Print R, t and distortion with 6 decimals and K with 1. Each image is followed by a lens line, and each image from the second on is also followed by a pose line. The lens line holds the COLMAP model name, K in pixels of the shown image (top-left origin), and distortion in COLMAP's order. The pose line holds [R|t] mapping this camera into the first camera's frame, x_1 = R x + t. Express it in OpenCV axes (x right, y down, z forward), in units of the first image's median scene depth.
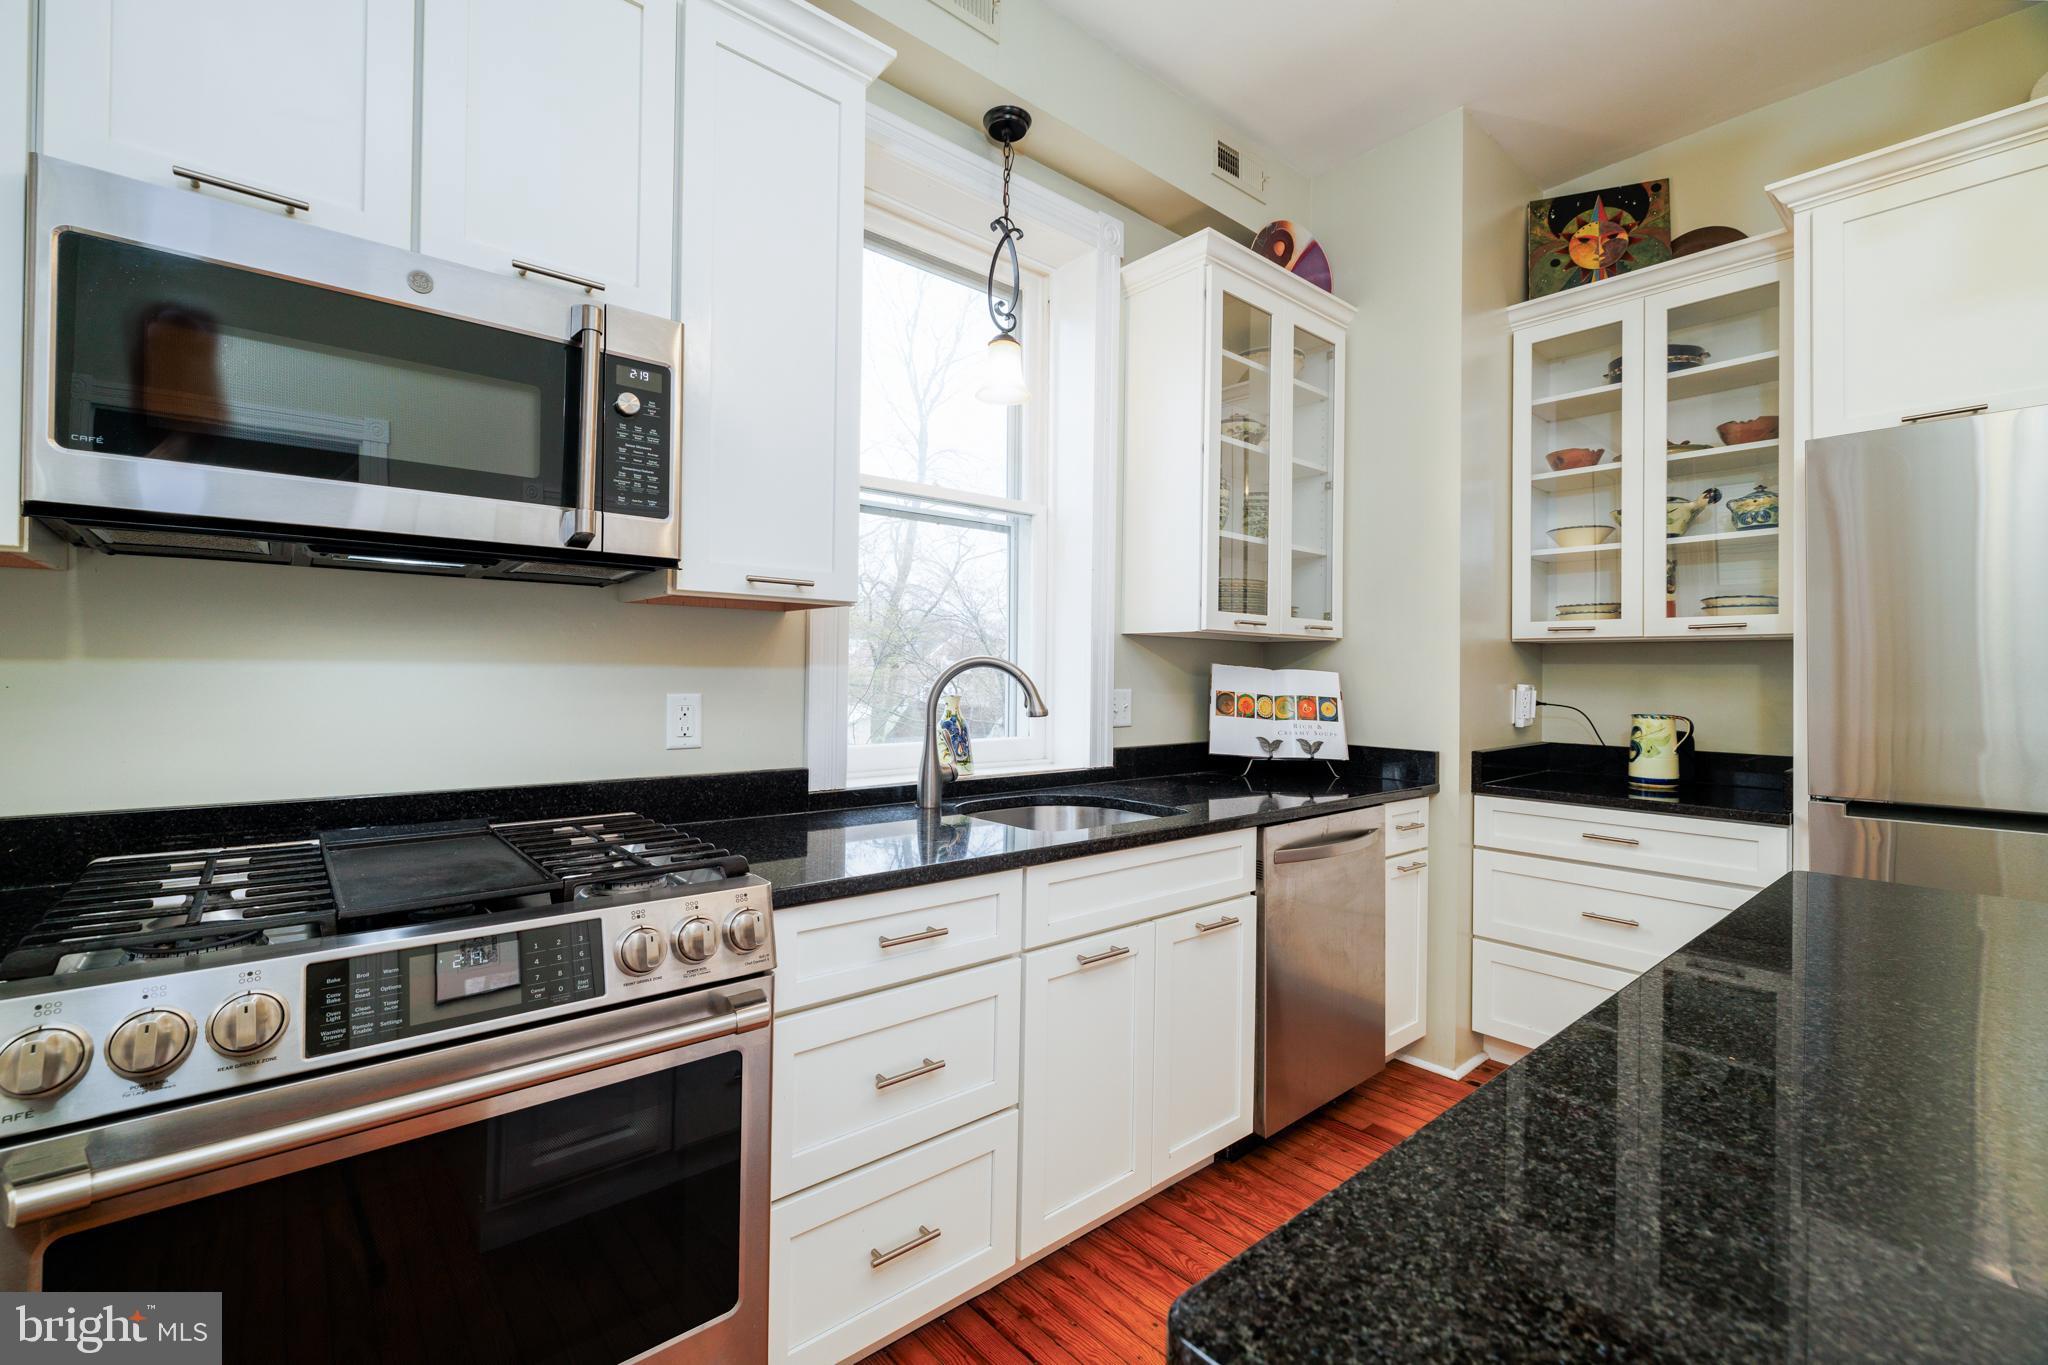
lens RADIAL K [[882.5, 0, 1028.3], [0, 882.5, 662.7], [0, 0, 1]] dist [0.000068, -0.000042]
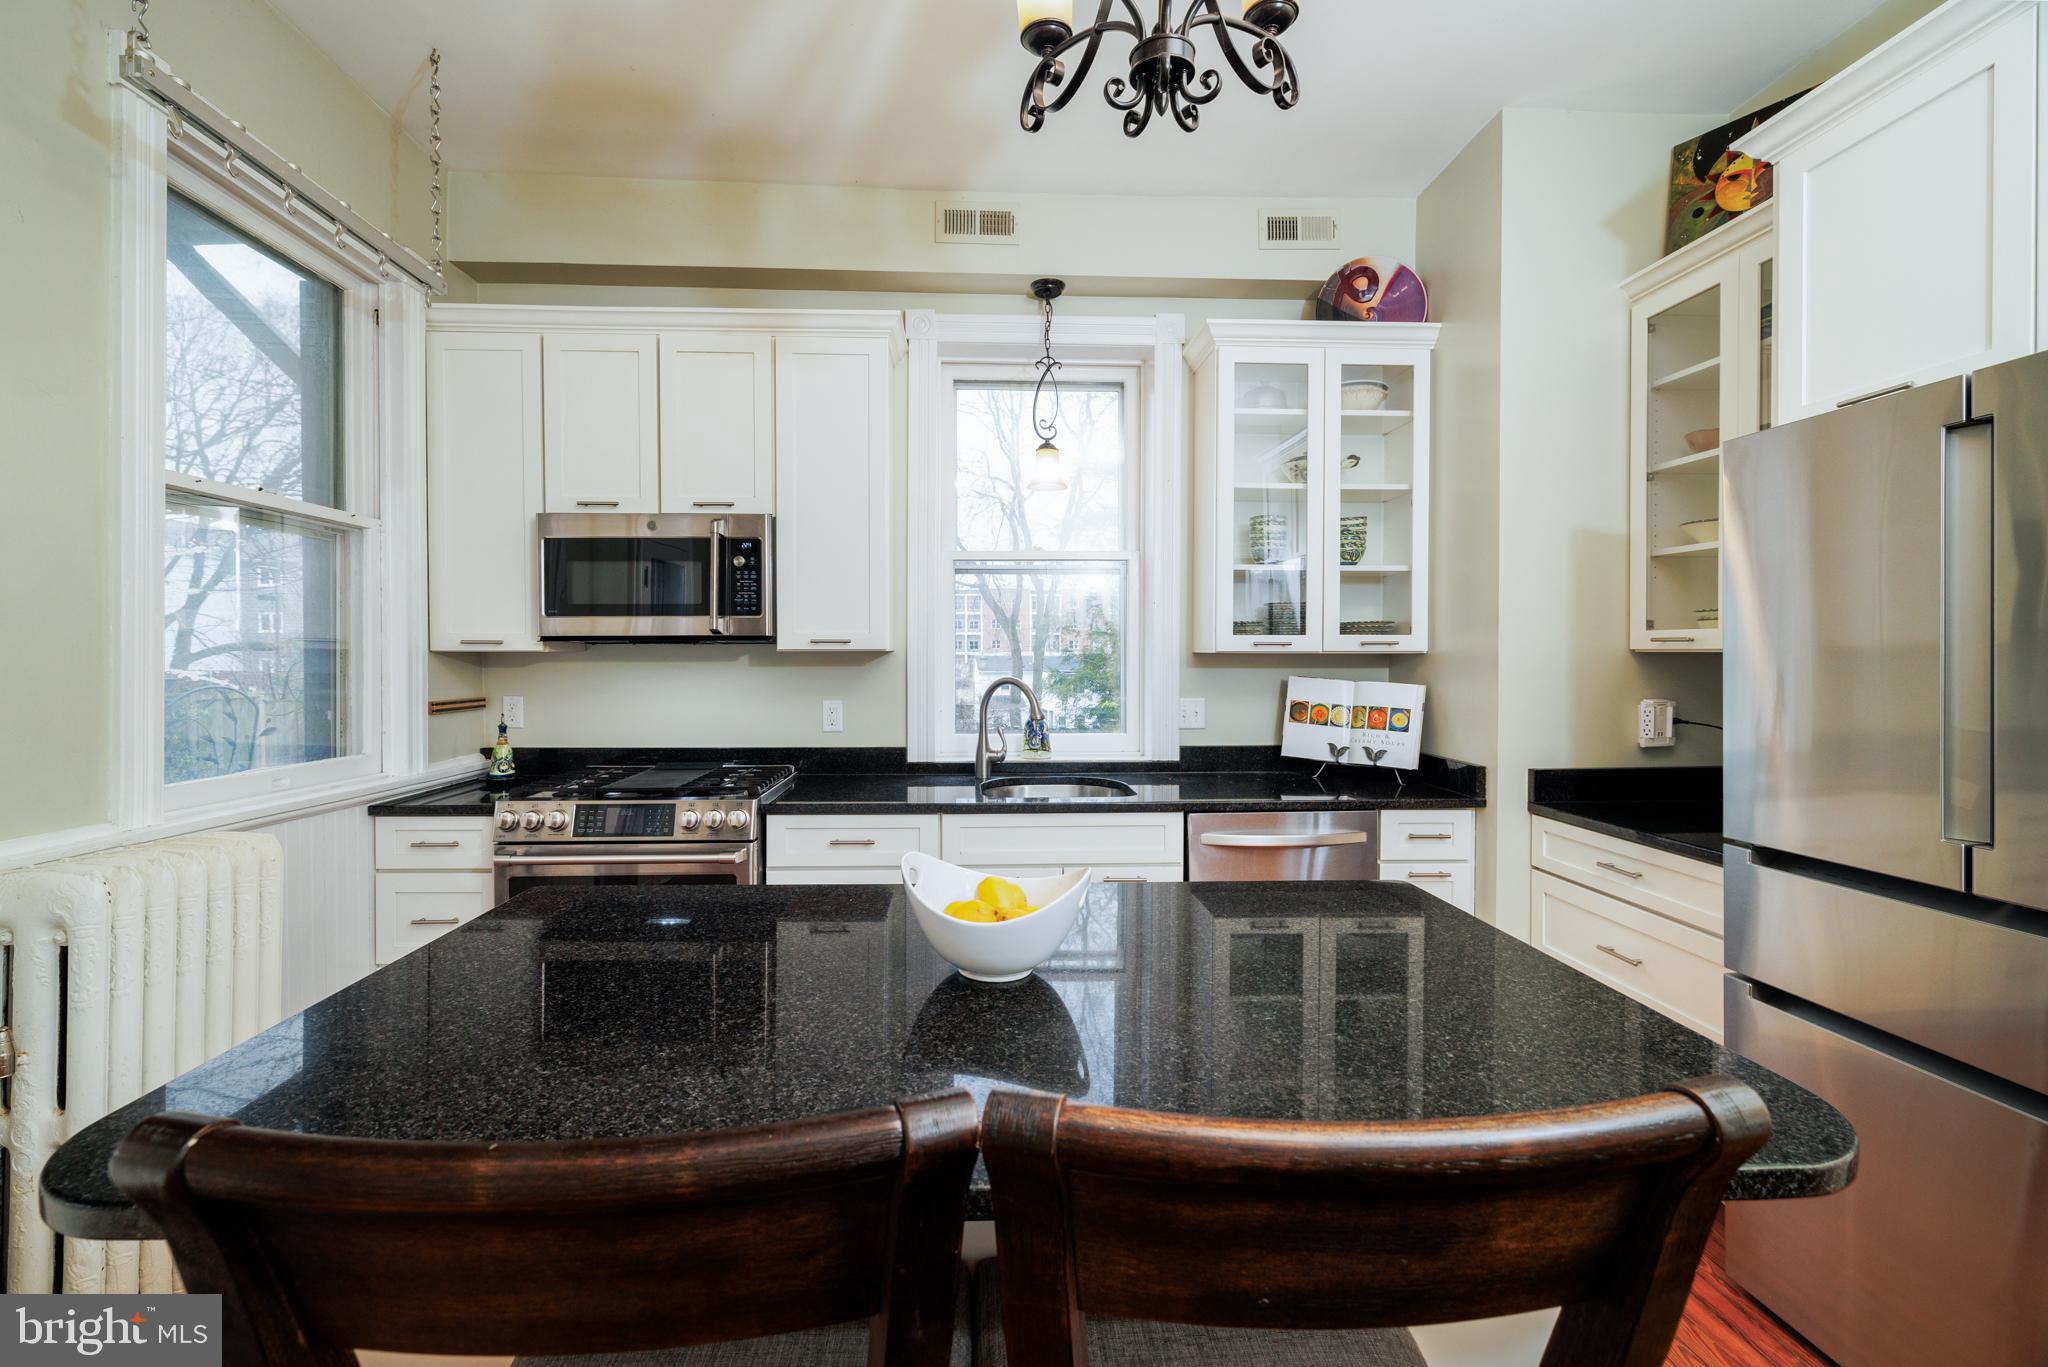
lens RADIAL K [[882.5, 0, 1009.0], [0, 882.5, 666.2], [0, 0, 1]] dist [0.000068, -0.000042]
pose [[0.791826, -0.002346, -0.610743, 0.647078], [0.016835, 0.999696, 0.017986, -0.039897], [0.610515, -0.024524, 0.791625, -0.116935]]
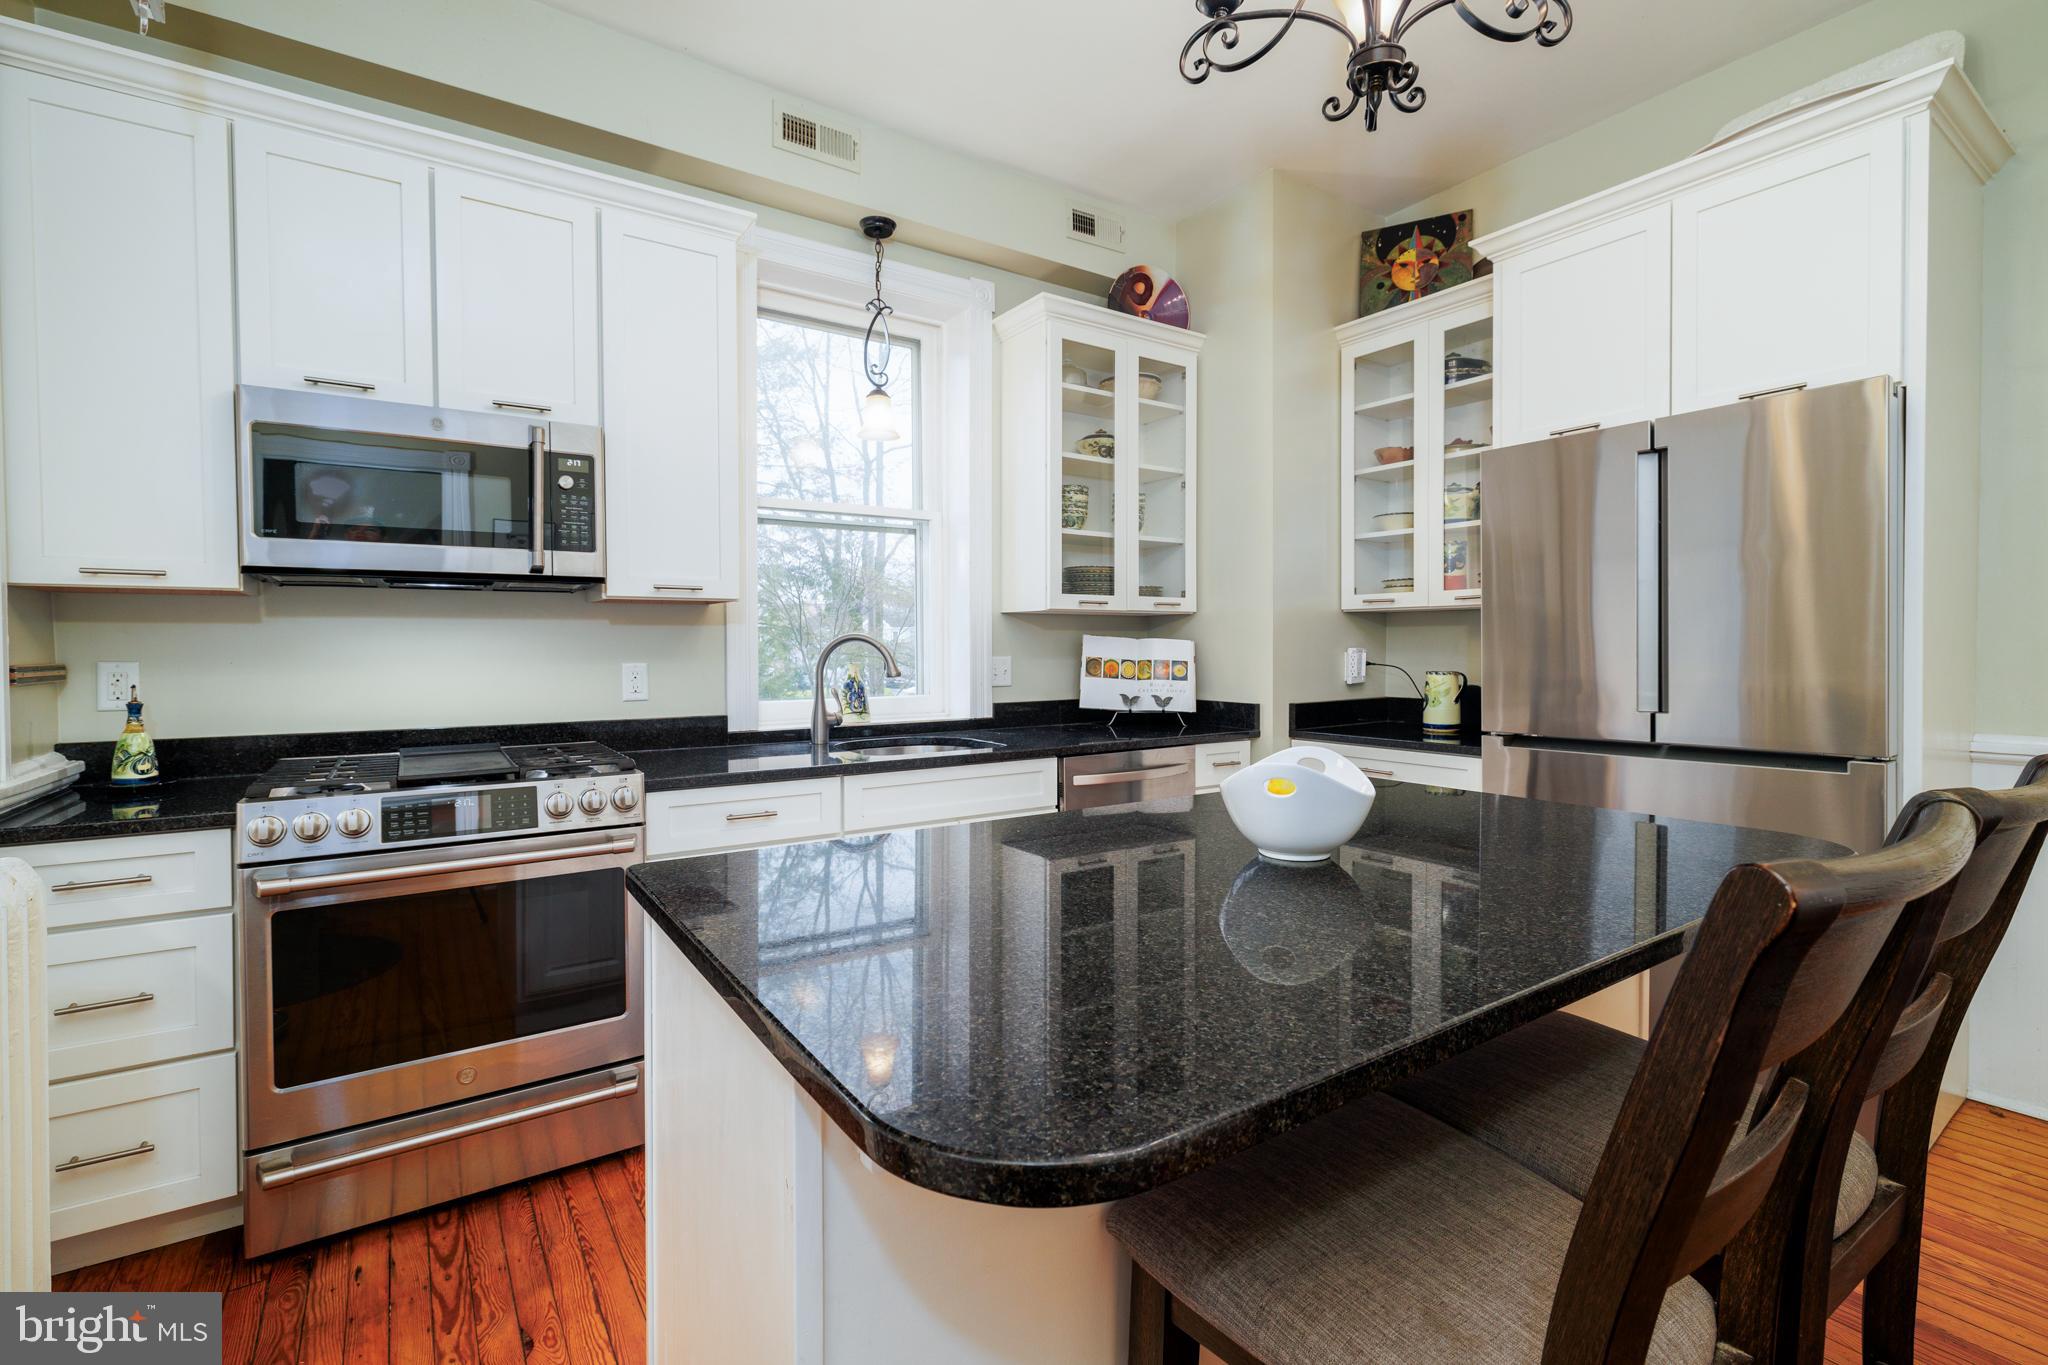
lens RADIAL K [[906.9, 0, 1025.6], [0, 906.9, 665.4], [0, 0, 1]] dist [-0.002911, 0.002548]
pose [[0.993466, -0.013878, -0.113282, 0.285692], [0.017744, 0.999292, 0.033188, -0.000161], [0.112741, -0.034981, 0.993008, -0.283744]]
